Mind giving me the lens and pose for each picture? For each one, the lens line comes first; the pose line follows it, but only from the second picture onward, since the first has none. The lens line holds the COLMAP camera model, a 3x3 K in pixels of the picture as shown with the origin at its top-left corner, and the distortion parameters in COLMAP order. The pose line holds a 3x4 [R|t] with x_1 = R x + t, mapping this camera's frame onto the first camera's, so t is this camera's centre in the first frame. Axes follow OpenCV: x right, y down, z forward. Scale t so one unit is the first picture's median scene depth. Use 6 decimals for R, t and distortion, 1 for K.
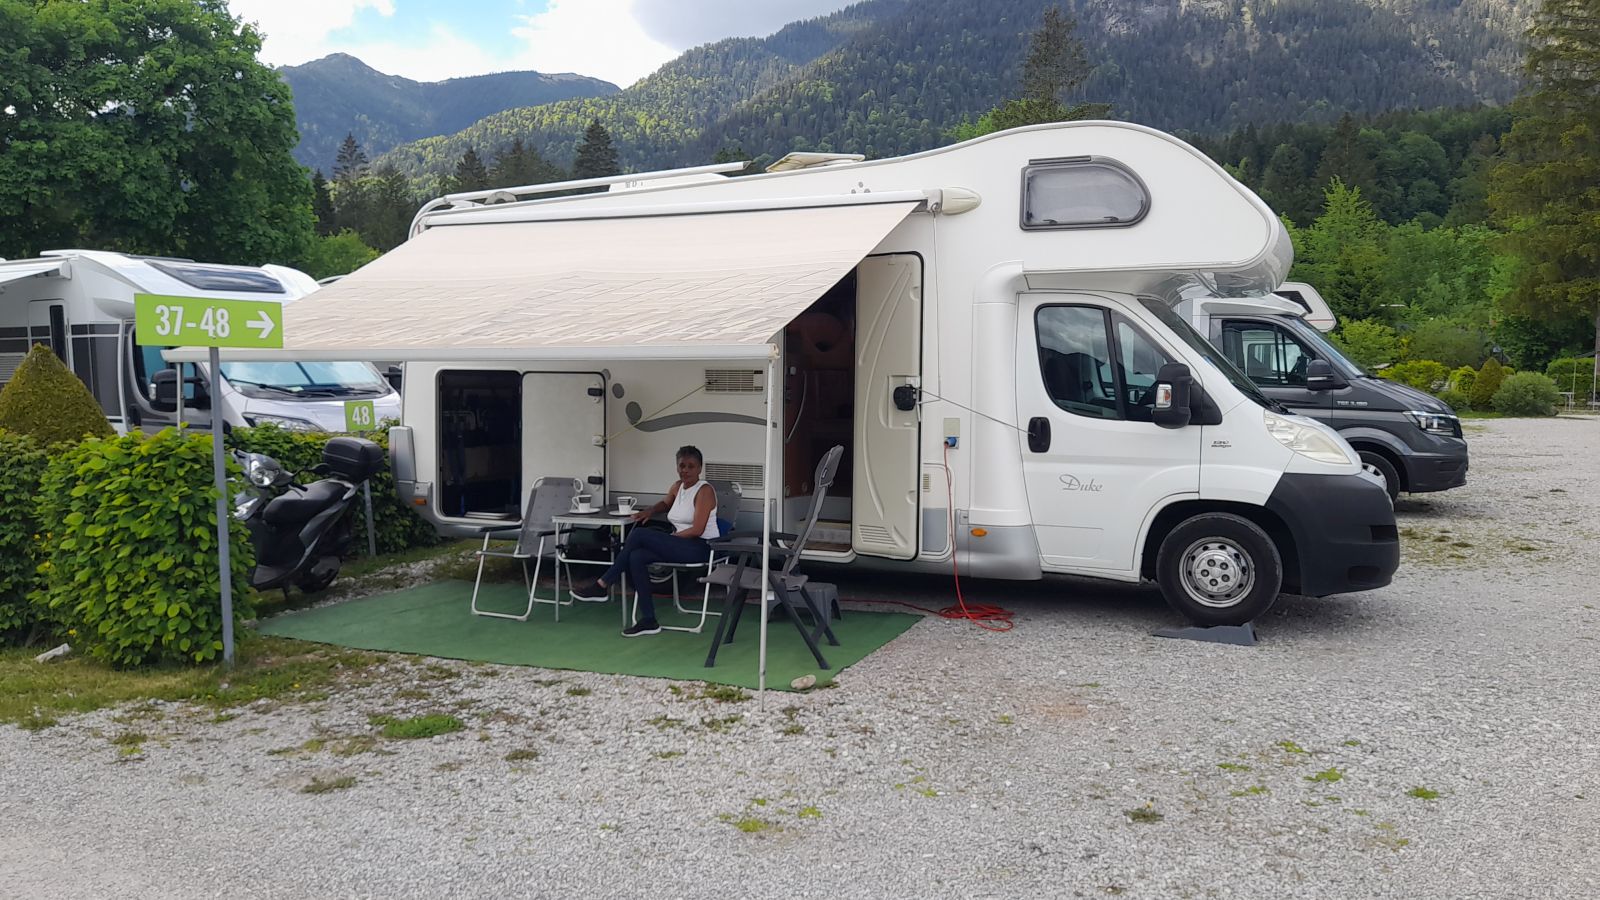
lens RADIAL K [[1147.7, 0, 808.9], [0, 1147.7, 476.0], [0, 0, 1]] dist [0.059438, -0.057196]
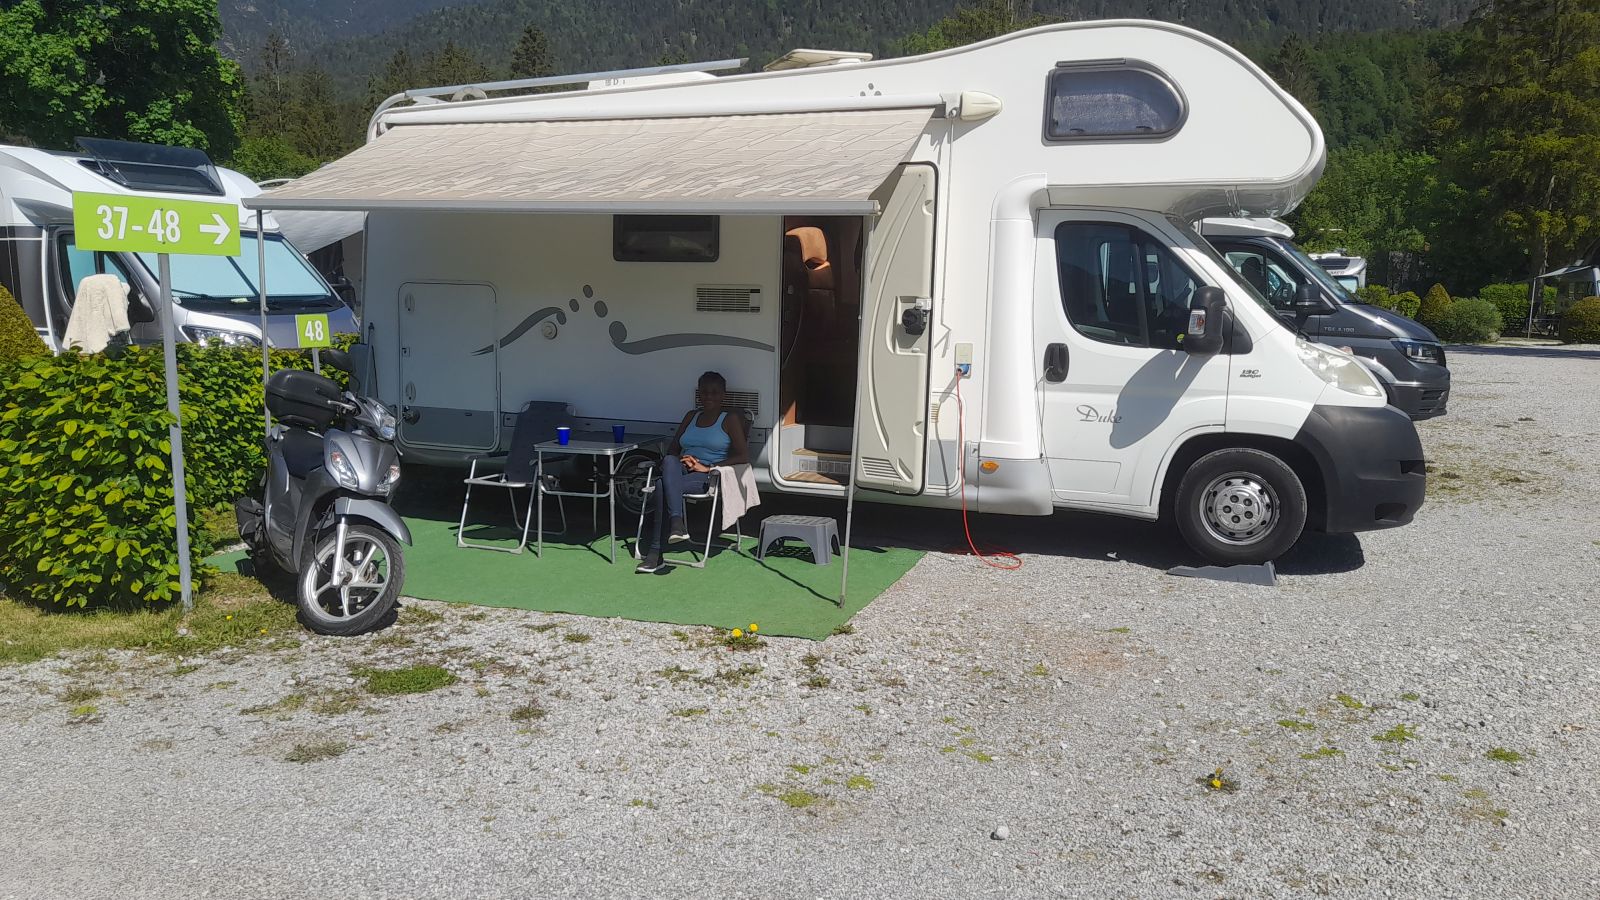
lens RADIAL K [[1152.9, 0, 797.0], [0, 1152.9, 461.0], [0, 0, 1]] dist [0.071722, -0.066434]
pose [[0.999160, 0.007552, 0.040285, -0.057986], [-0.009831, 0.998344, 0.056679, -0.007783], [-0.039791, -0.057027, 0.997579, 0.072301]]
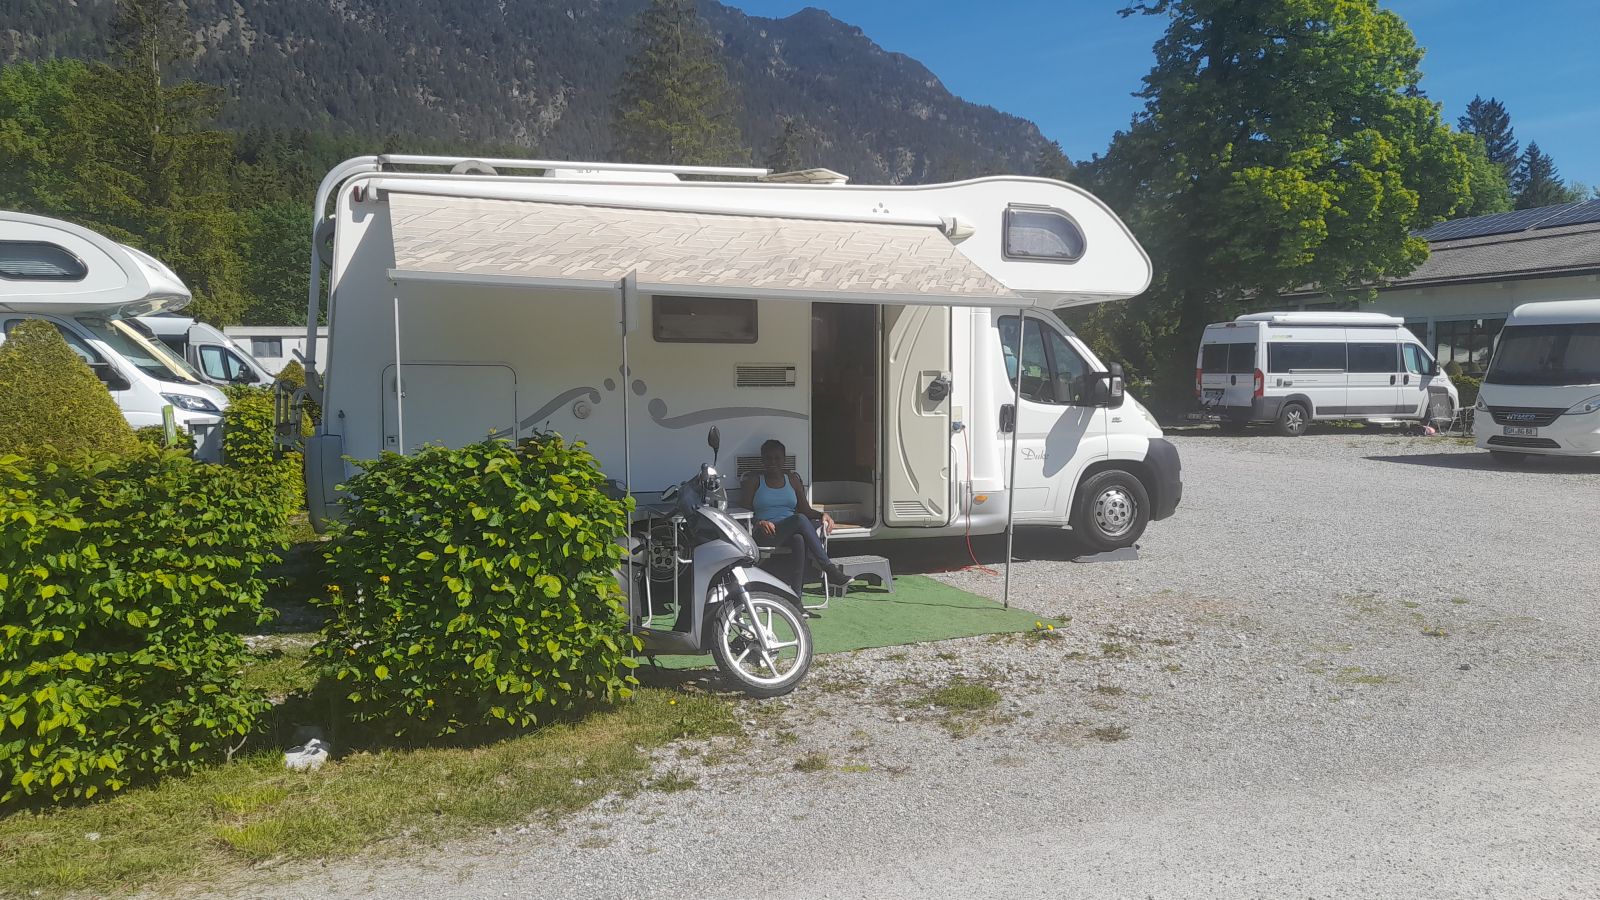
lens RADIAL K [[1152.9, 0, 797.0], [0, 1152.9, 461.0], [0, 0, 1]] dist [0.071722, -0.066434]
pose [[0.712266, -0.050429, 0.700096, -0.987991], [0.064579, 0.997893, 0.006178, -0.012865], [-0.698933, 0.040811, 0.714022, 0.287918]]
